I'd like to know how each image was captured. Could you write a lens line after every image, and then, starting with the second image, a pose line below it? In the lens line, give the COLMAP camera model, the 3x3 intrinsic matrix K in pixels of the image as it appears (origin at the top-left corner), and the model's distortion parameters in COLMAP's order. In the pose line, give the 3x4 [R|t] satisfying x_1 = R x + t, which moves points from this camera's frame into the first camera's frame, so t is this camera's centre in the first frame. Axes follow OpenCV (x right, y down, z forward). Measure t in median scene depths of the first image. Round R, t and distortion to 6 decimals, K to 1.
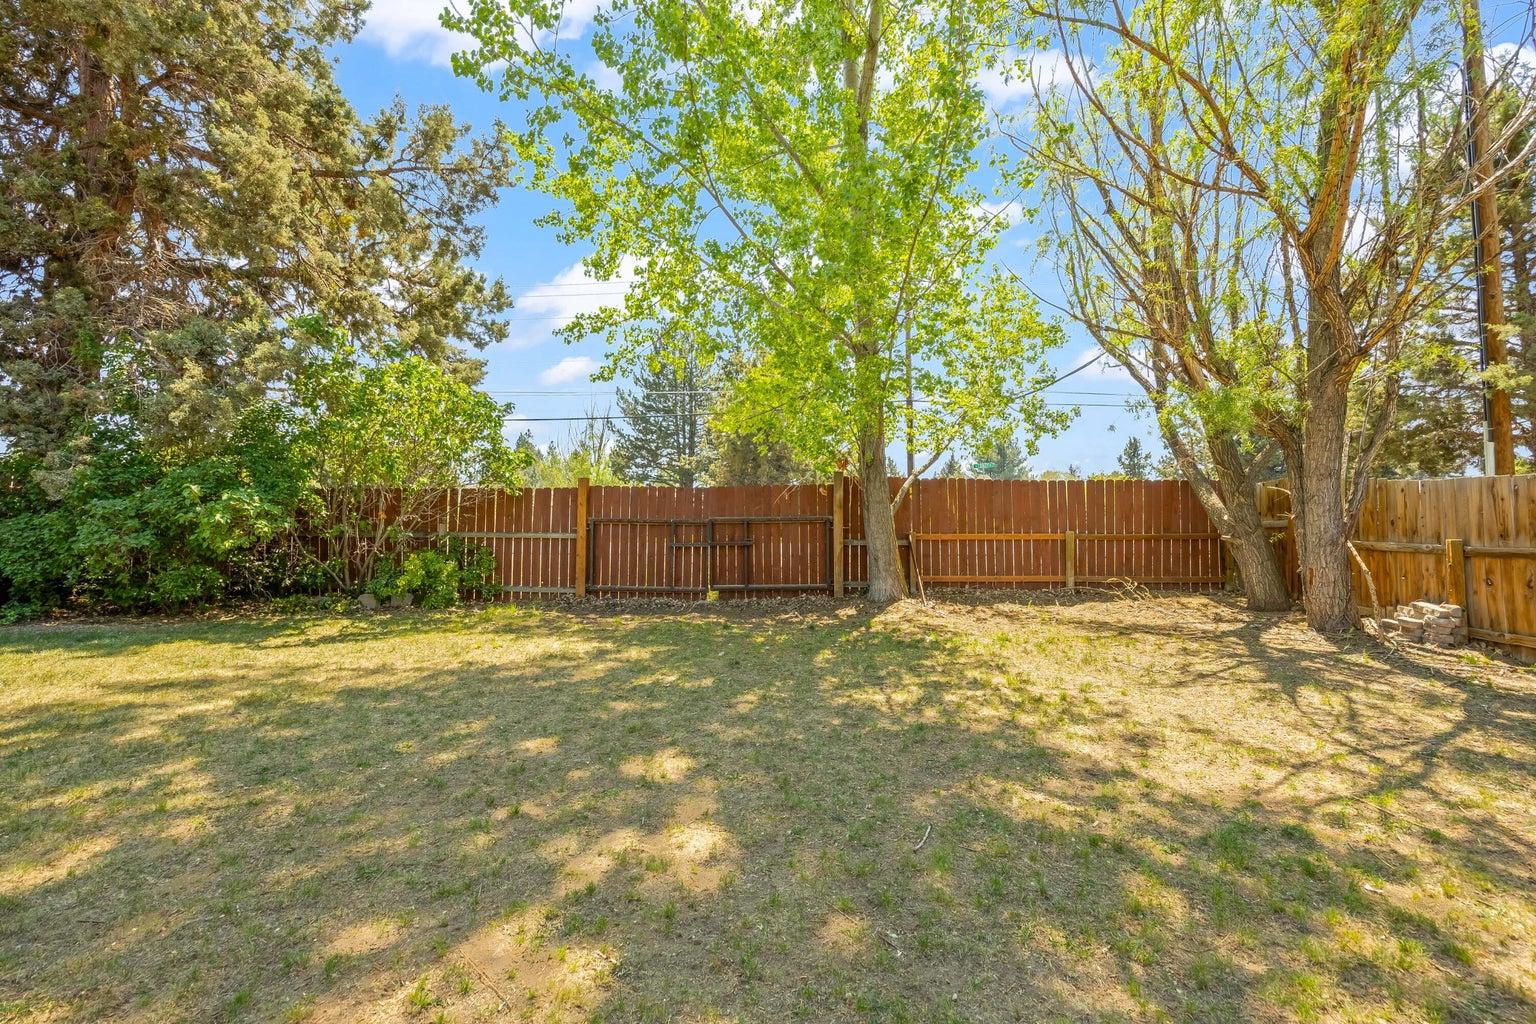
lens RADIAL K [[700.3, 0, 768.5], [0, 700.3, 509.5], [0, 0, 1]] dist [-0.003692, -0.000420]
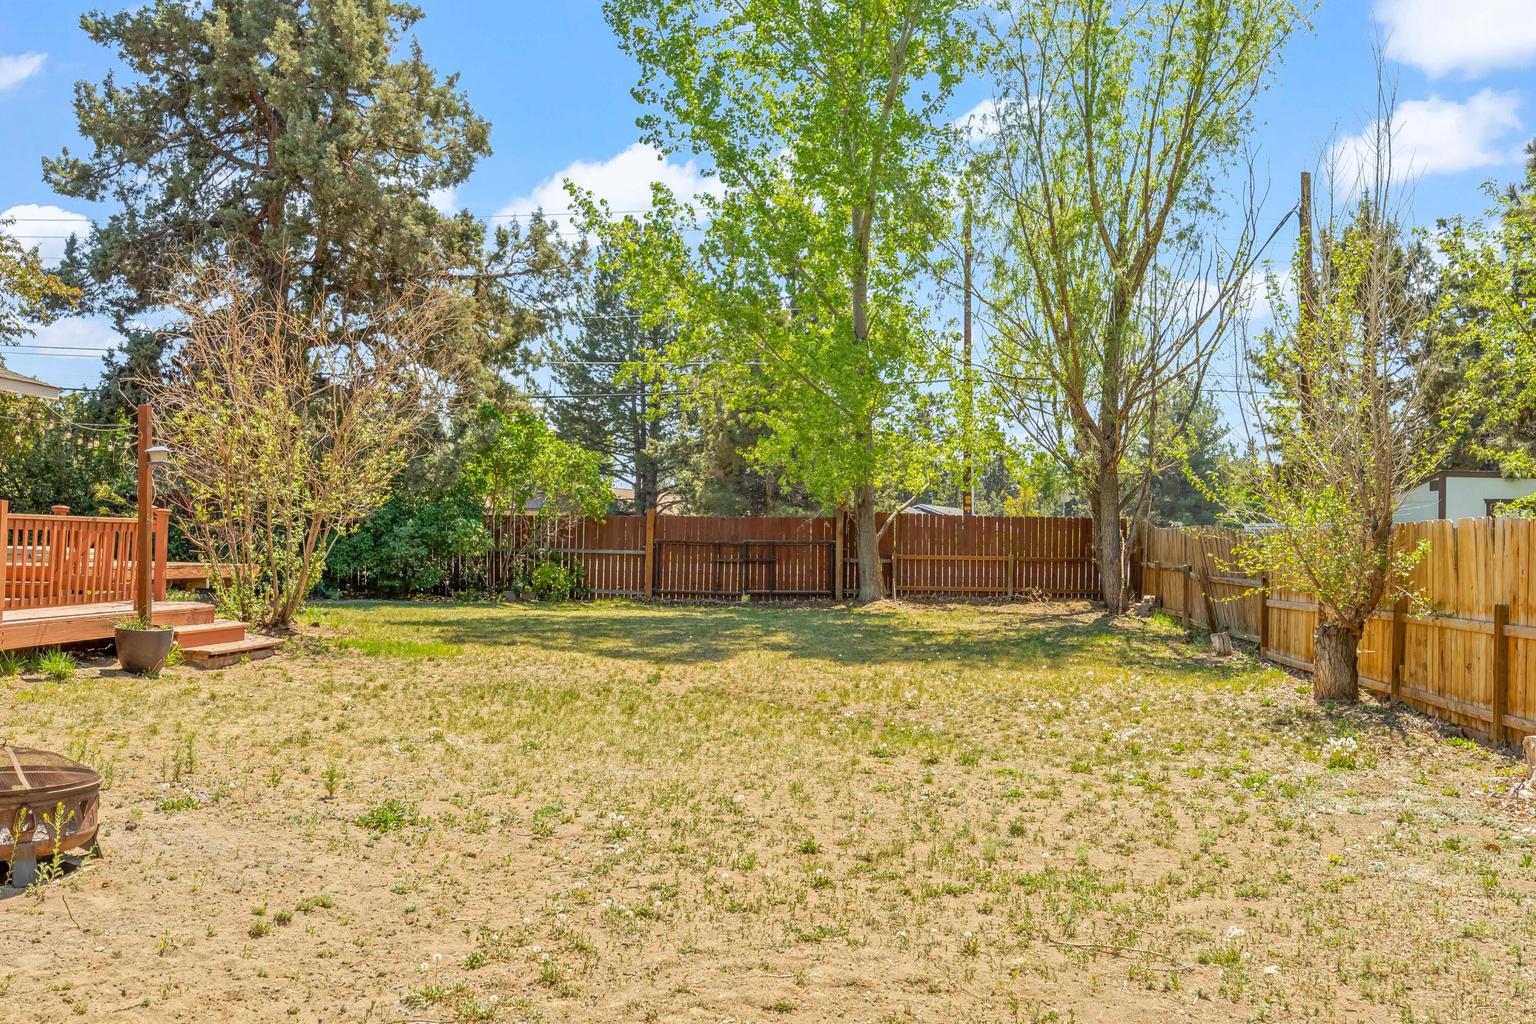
lens RADIAL K [[1573.4, 0, 768.4], [0, 1573.4, 513.0], [0, 0, 1]] dist [0.022001, 0.000000]
pose [[0.999882, 0.014144, 0.005958, -0.056614], [-0.014189, 0.999871, 0.007475, -0.064544], [-0.005852, -0.007558, 0.999954, -2.037587]]
